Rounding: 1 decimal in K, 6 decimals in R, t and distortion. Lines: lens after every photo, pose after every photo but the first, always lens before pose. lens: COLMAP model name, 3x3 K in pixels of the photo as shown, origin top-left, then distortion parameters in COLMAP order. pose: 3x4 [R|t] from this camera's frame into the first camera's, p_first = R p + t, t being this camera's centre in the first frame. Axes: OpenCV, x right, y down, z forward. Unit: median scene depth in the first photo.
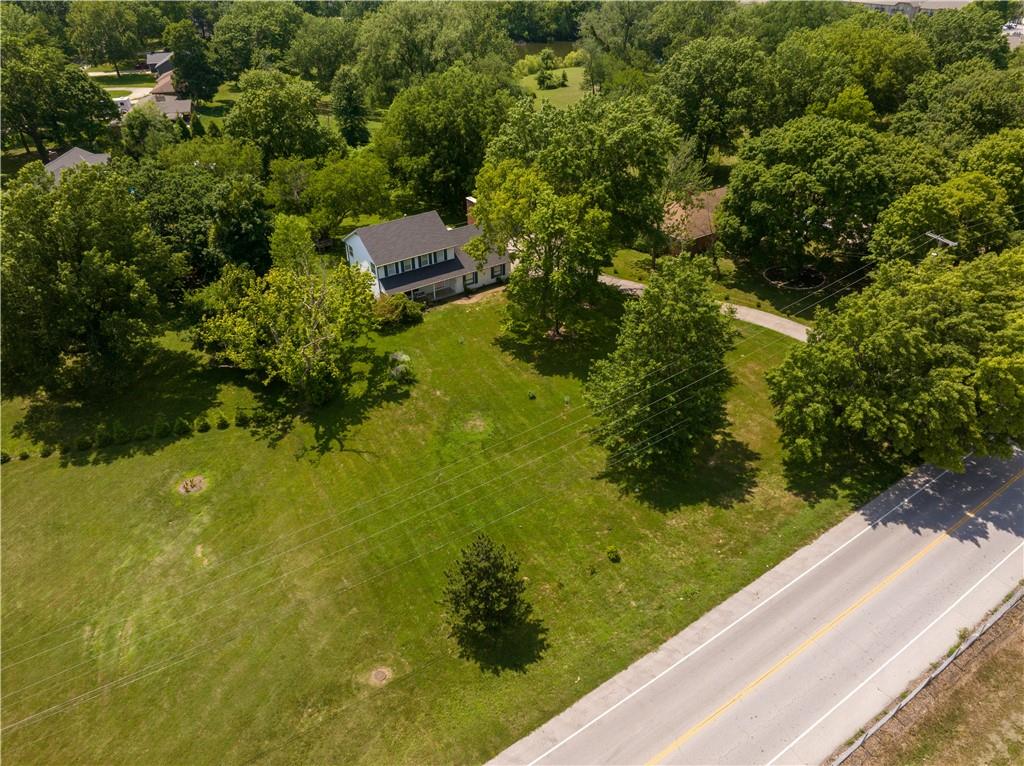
lens RADIAL K [[733.7, 0, 512.0], [0, 733.7, 383.0], [0, 0, 1]] dist [-0.063064, 0.037607]
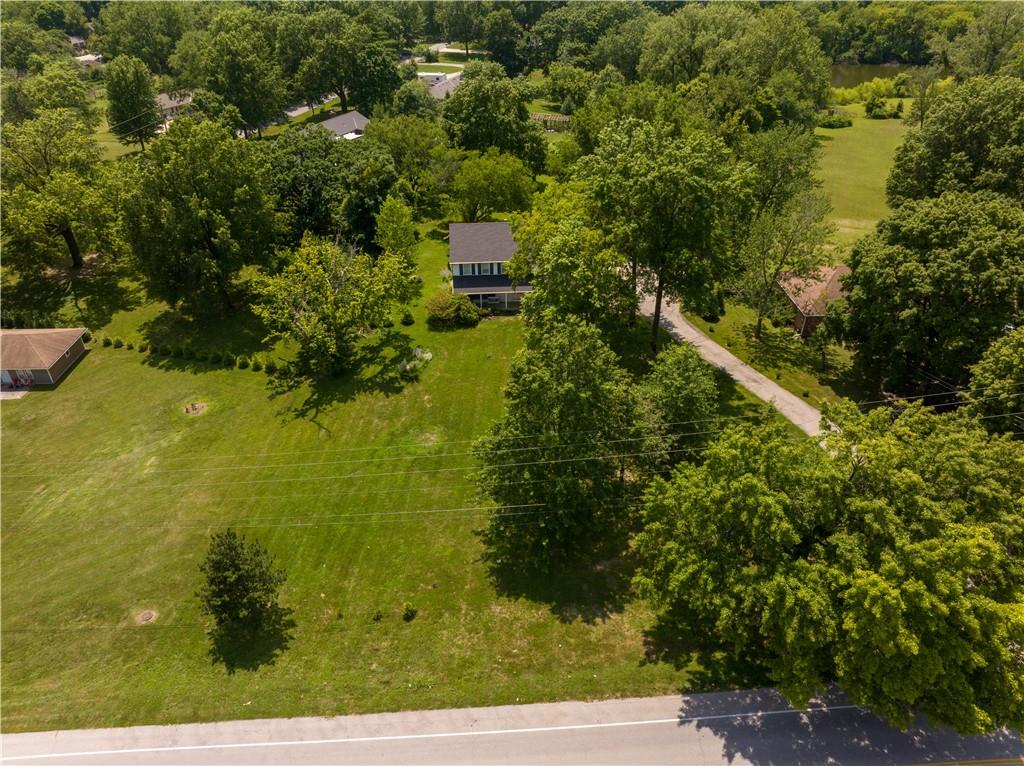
lens RADIAL K [[733.7, 0, 512.0], [0, 733.7, 383.0], [0, 0, 1]] dist [-0.063064, 0.037607]
pose [[0.850879, 0.286157, -0.440590, 0.528728], [-0.284747, 0.955971, 0.070980, -0.133914], [0.441503, 0.065061, 0.894898, 0.193358]]
